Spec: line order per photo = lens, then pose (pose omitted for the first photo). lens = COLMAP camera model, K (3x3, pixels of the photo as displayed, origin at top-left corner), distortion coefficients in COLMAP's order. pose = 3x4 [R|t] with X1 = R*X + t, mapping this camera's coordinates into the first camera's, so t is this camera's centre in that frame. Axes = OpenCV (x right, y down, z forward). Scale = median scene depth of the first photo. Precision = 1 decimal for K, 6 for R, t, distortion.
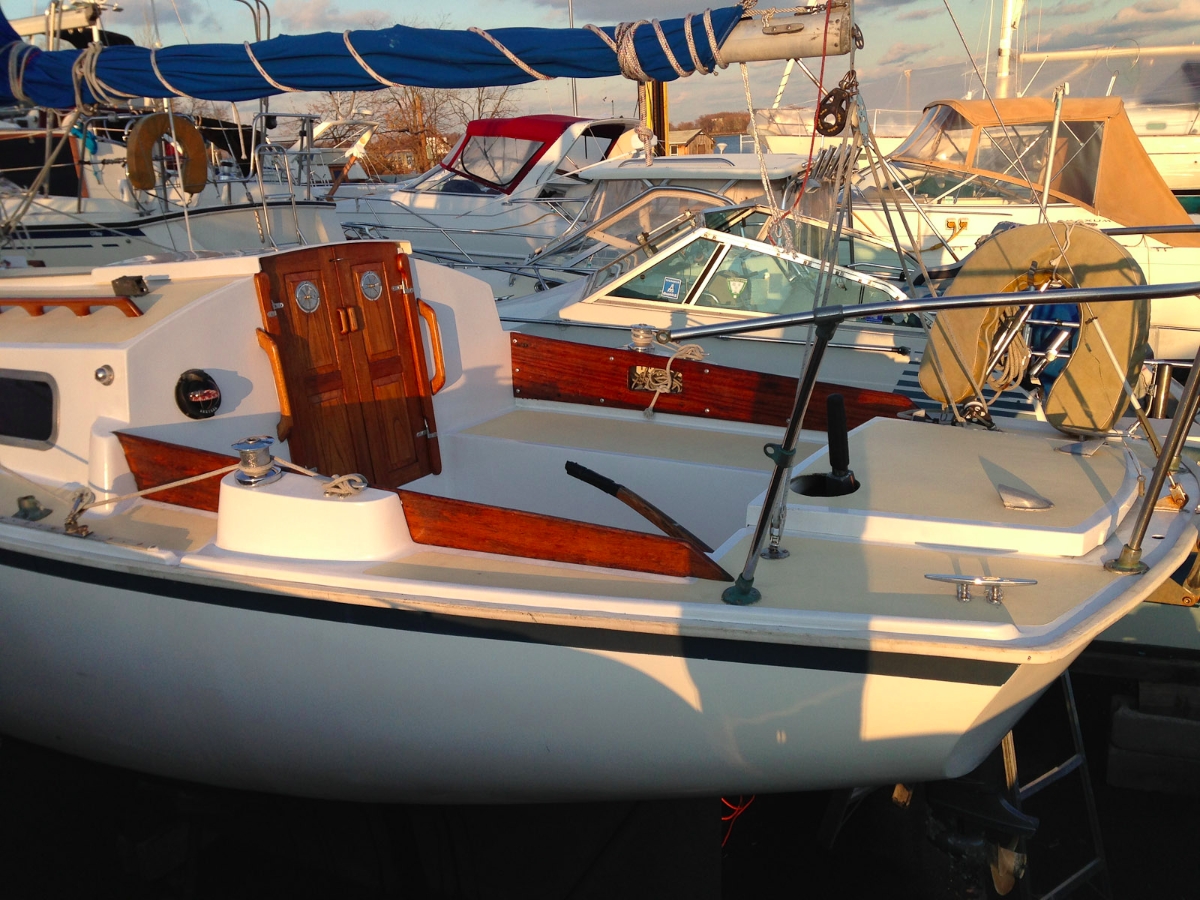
lens RADIAL K [[1140.1, 0, 585.3], [0, 1140.1, 476.2], [0, 0, 1]] dist [0.233953, -0.302280]
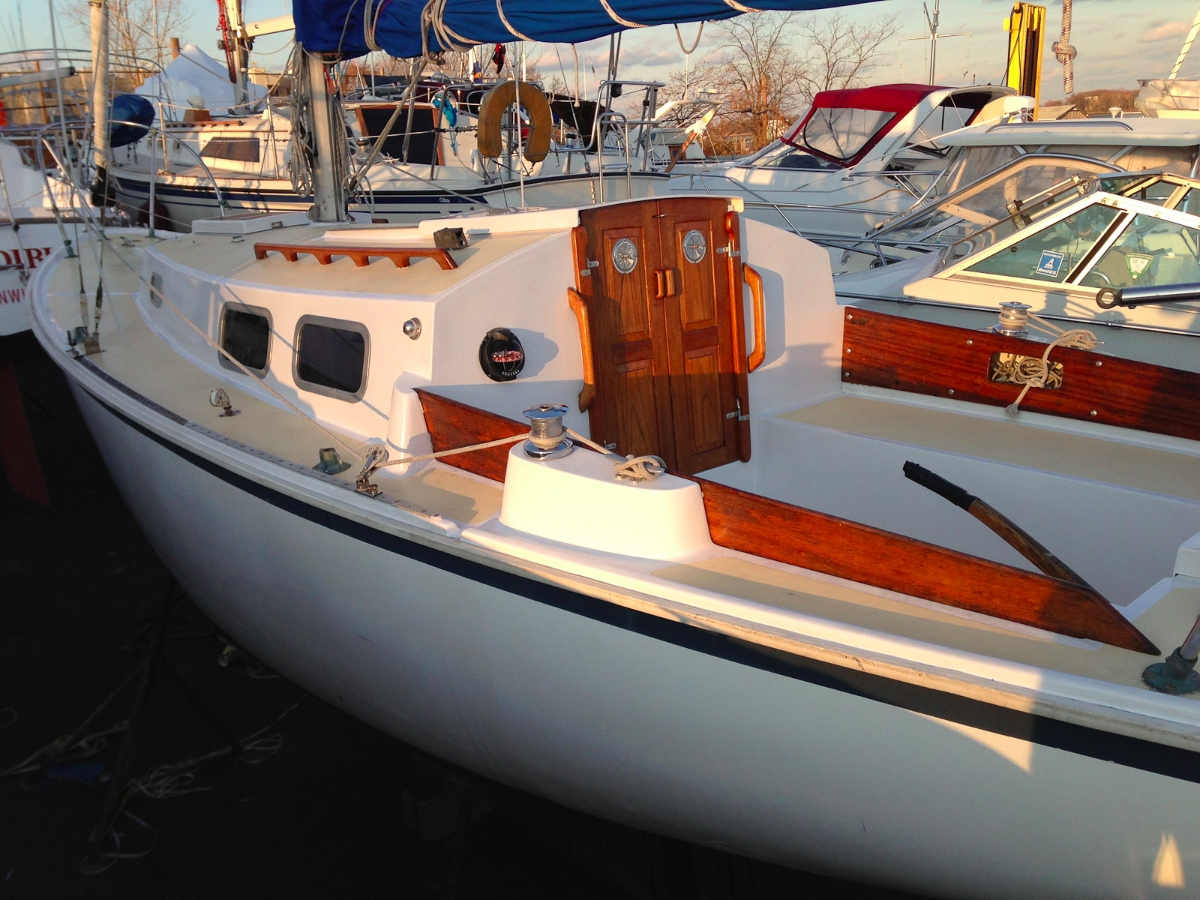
lens RADIAL K [[1140.1, 0, 585.3], [0, 1140.1, 476.2], [0, 0, 1]] dist [0.233953, -0.302280]
pose [[0.961322, 0.093438, -0.259092, -0.018184], [-0.089545, 0.995622, 0.026814, -0.003487], [0.260463, -0.002577, 0.965480, 0.113101]]
